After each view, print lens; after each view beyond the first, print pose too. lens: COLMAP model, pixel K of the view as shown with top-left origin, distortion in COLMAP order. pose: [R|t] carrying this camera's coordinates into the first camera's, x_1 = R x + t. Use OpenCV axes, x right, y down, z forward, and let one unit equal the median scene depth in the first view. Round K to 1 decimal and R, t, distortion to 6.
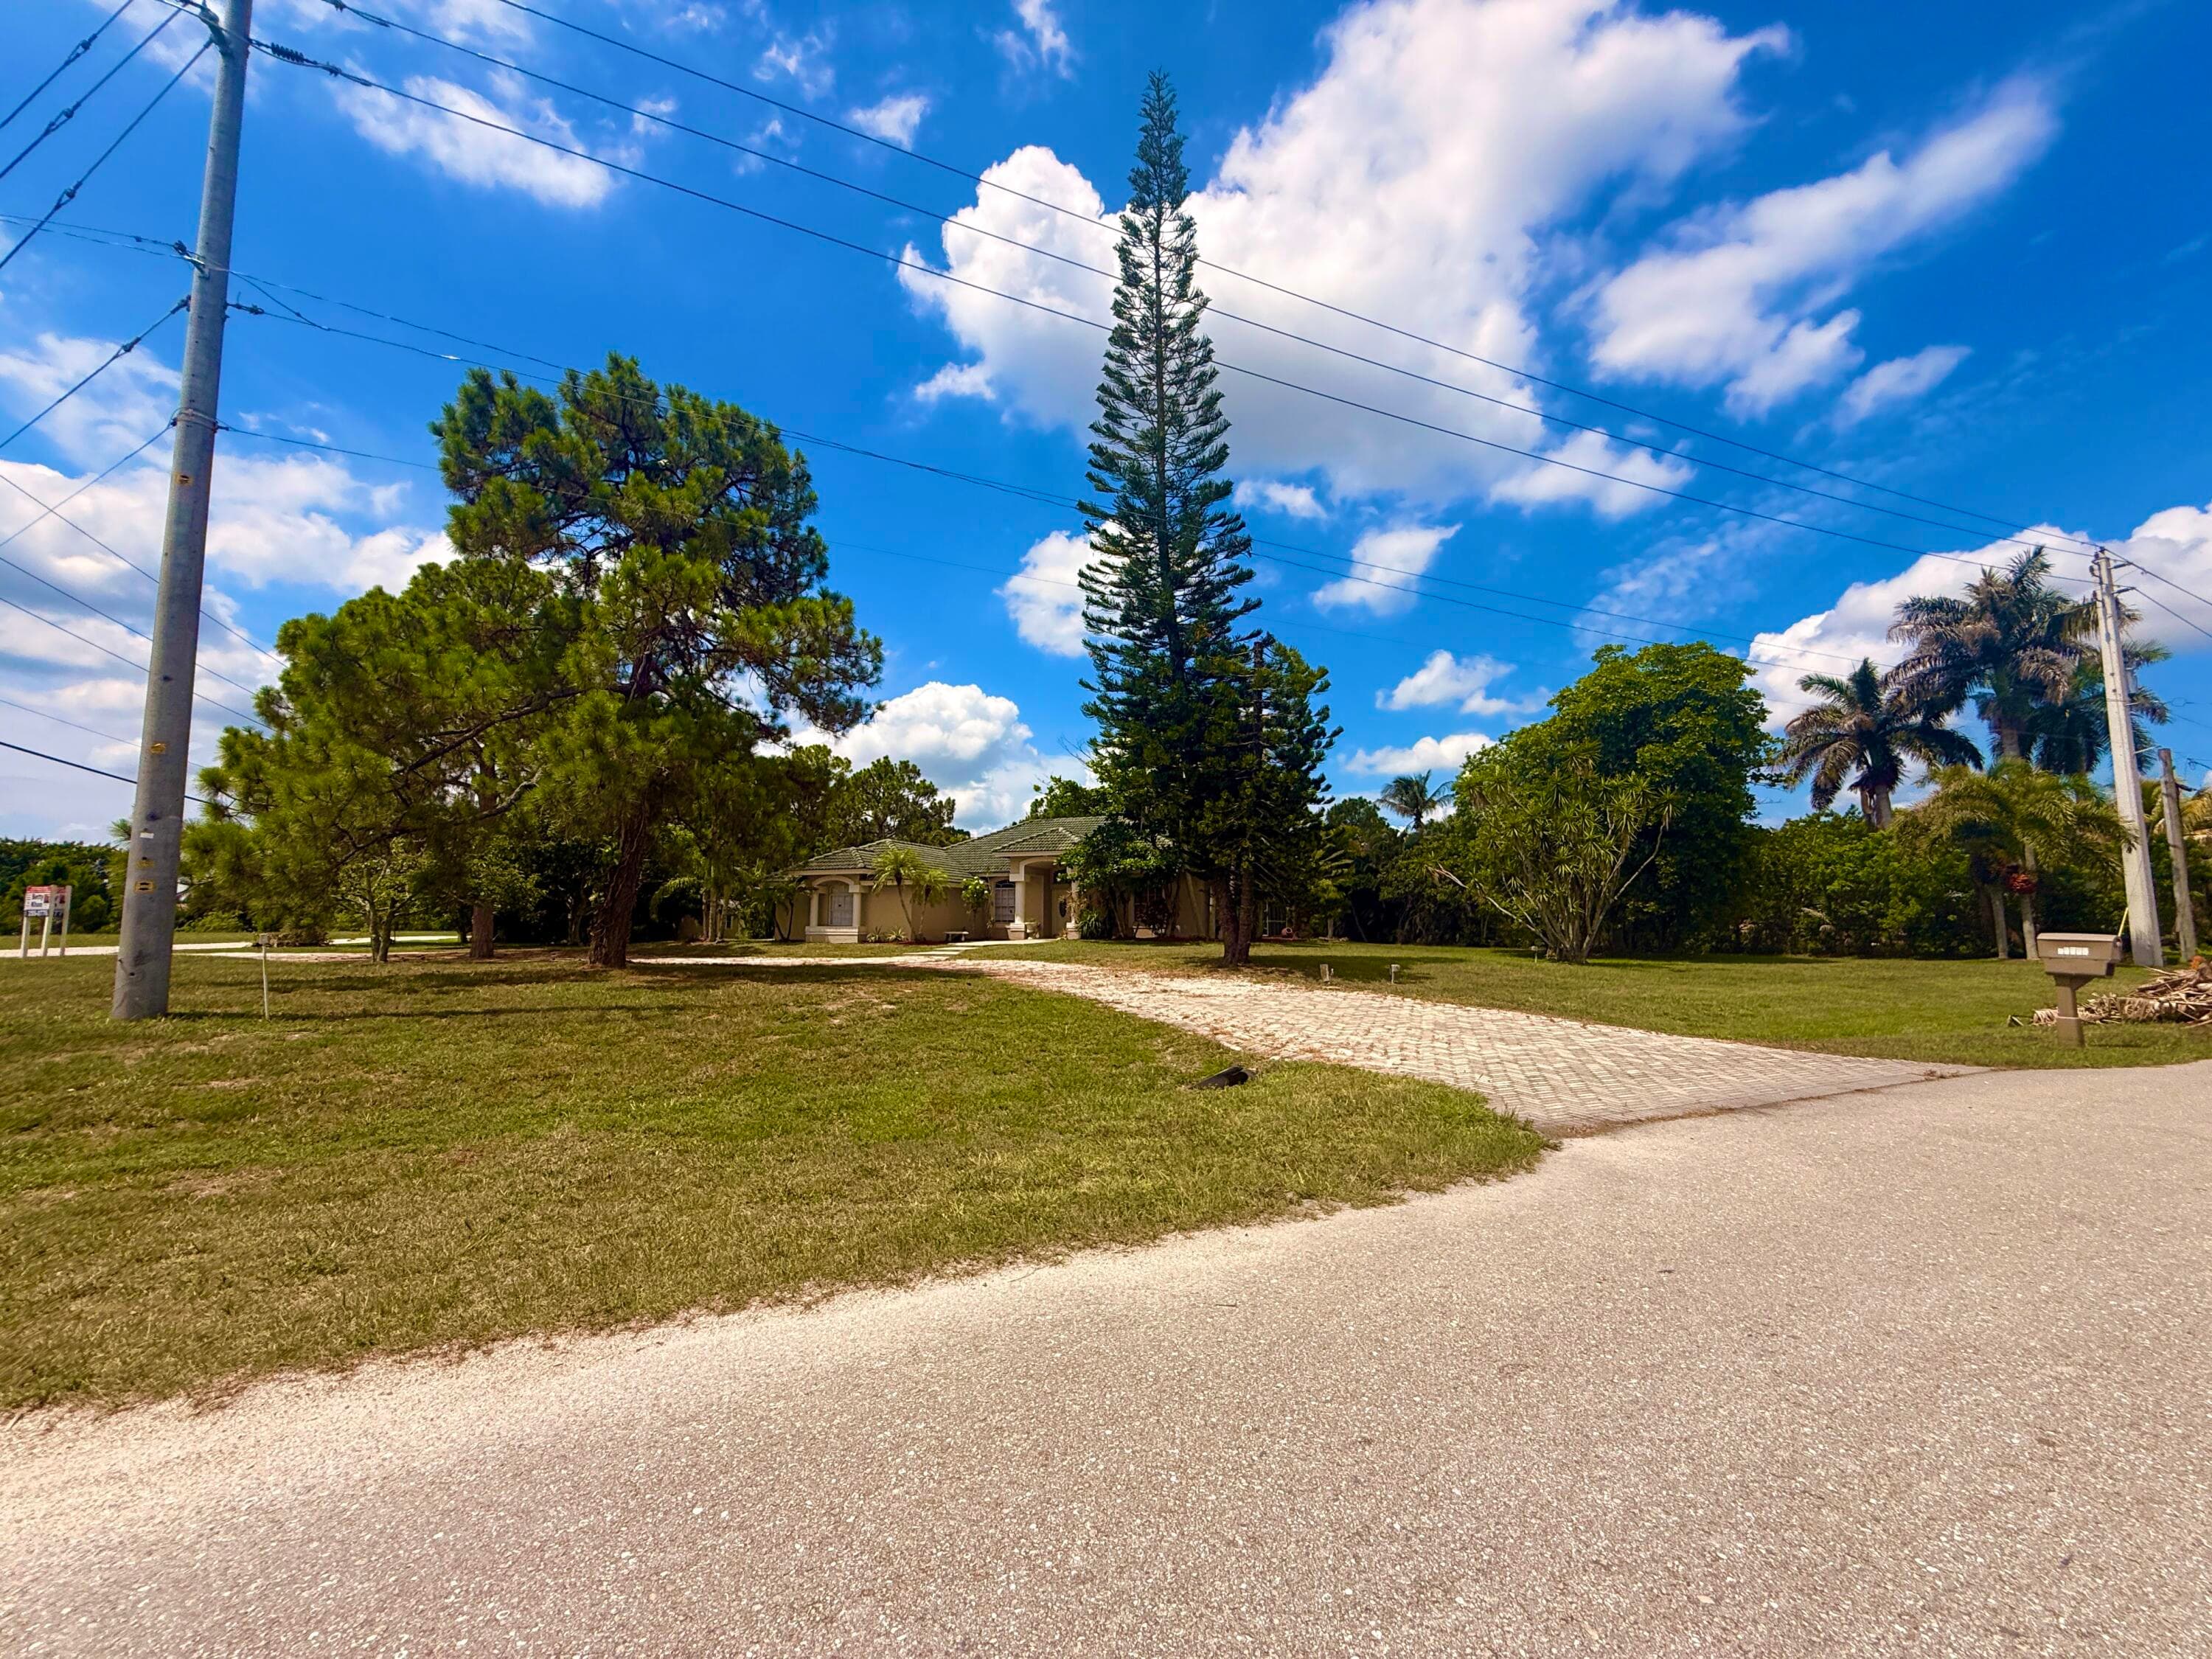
lens RADIAL K [[882.1, 0, 1103.0], [0, 882.1, 832.9], [0, 0, 1]] dist [-0.000032, 0.000005]
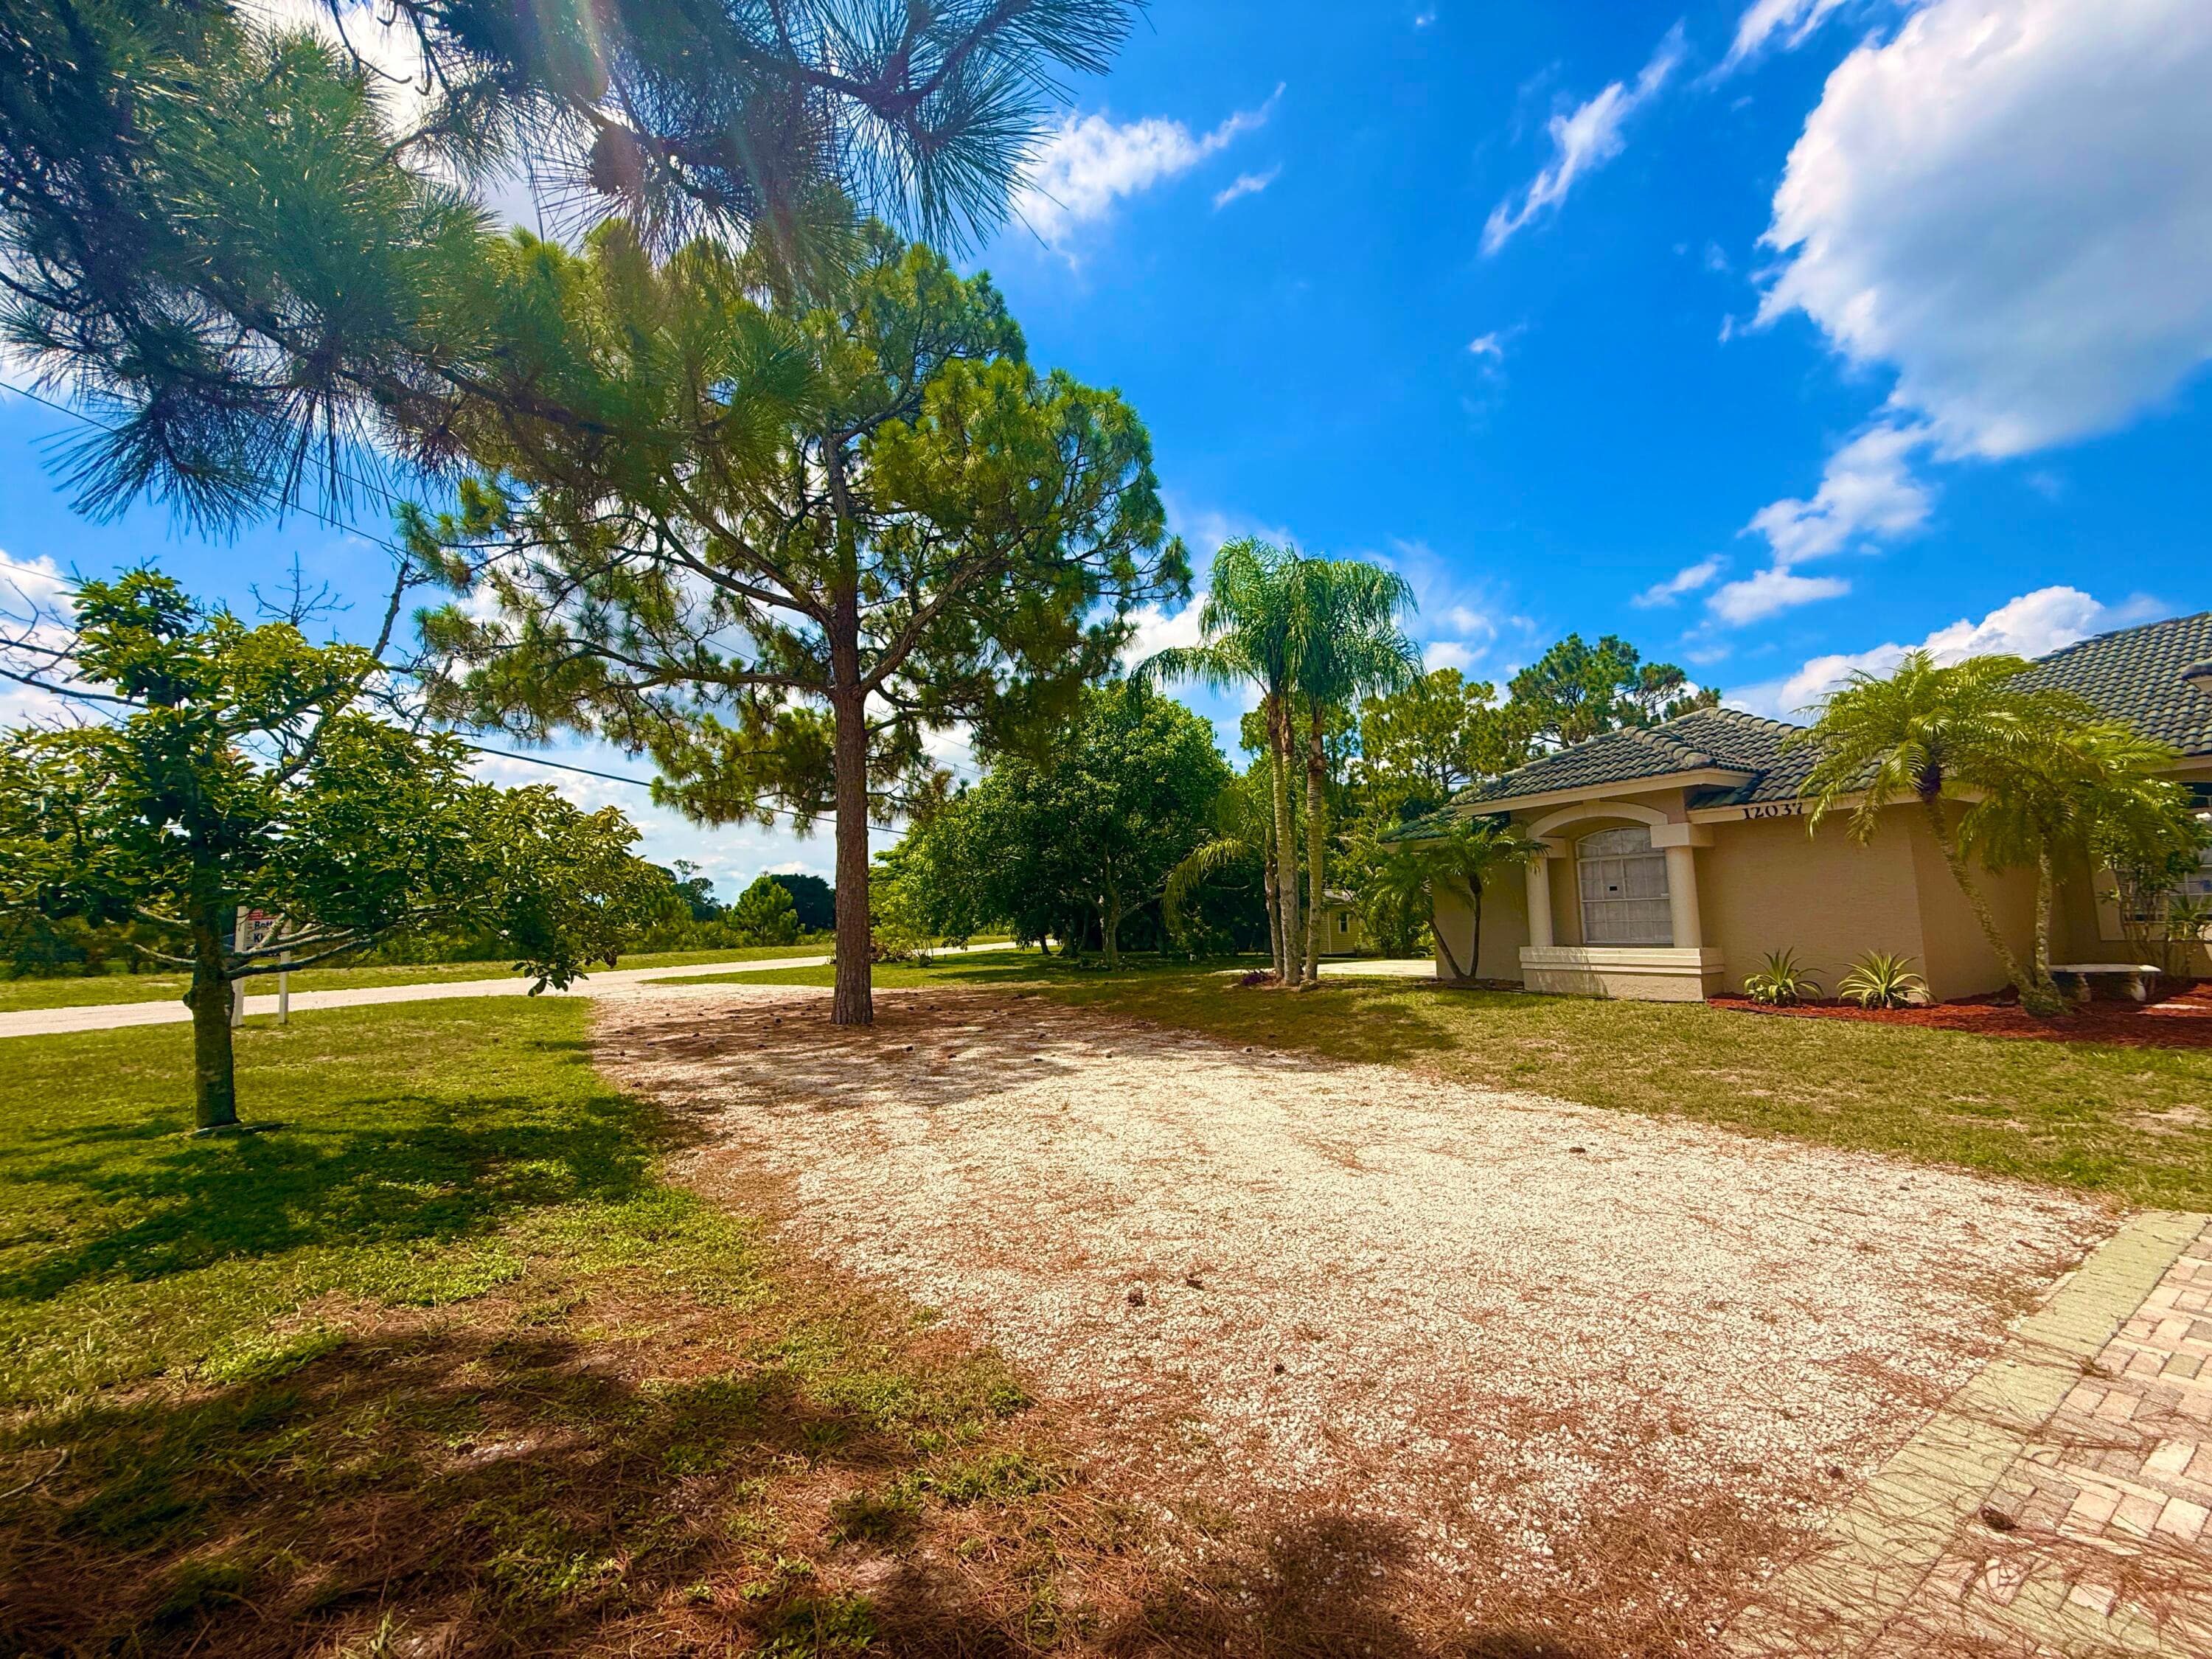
lens RADIAL K [[882.1, 0, 1102.5], [0, 882.1, 829.7], [0, 0, 1]] dist [-0.000032, 0.000005]
pose [[0.780586, -0.078572, -0.620090, -0.241005], [0.083432, 0.996288, -0.021213, 0.050096], [0.619454, -0.035177, 0.784244, 0.601541]]
